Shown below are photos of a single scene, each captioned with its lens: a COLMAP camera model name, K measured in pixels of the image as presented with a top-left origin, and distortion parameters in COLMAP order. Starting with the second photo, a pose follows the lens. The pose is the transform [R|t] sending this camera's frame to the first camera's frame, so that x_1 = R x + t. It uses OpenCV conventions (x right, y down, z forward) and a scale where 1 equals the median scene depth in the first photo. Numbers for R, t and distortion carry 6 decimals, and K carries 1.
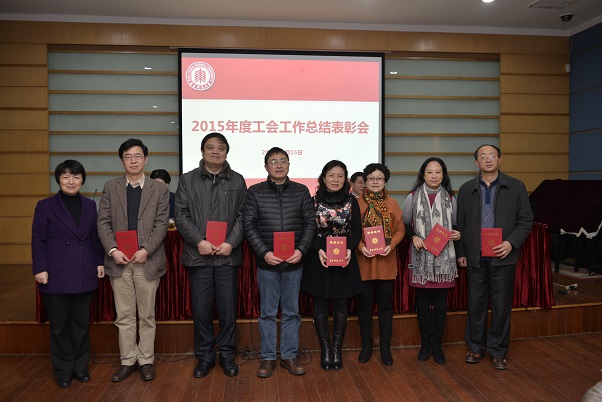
lens RADIAL K [[511.7, 0, 301.0], [0, 511.7, 201.0], [0, 0, 1]] dist [-0.018523, 0.007368]
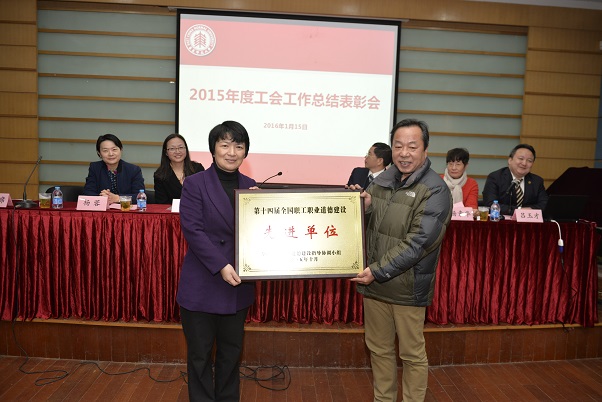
lens RADIAL K [[450.4, 0, 301.0], [0, 450.4, 201.0], [0, 0, 1]] dist [-0.015467, -0.002885]
pose [[0.998415, 0.042340, -0.037068, 0.027890], [-0.040310, 0.997732, 0.053915, -0.004346], [0.039266, -0.052335, 0.997857, 0.175283]]
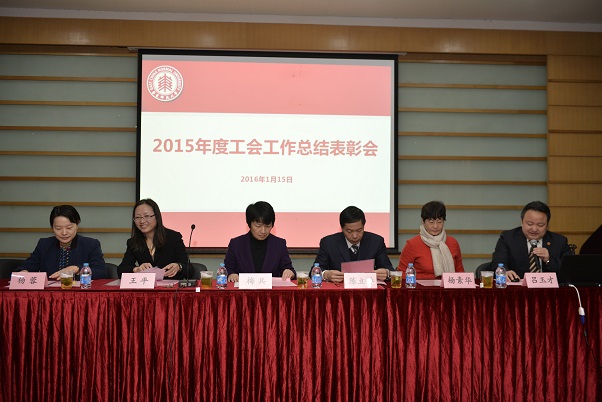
lens RADIAL K [[558.0, 0, 301.0], [0, 558.0, 201.0], [0, 0, 1]] dist [-0.004388, -0.013286]
pose [[0.998958, 0.007738, -0.044986, 0.055158], [-0.010391, 0.998201, -0.059049, -0.011340], [0.044448, 0.059455, 0.997241, 0.147791]]
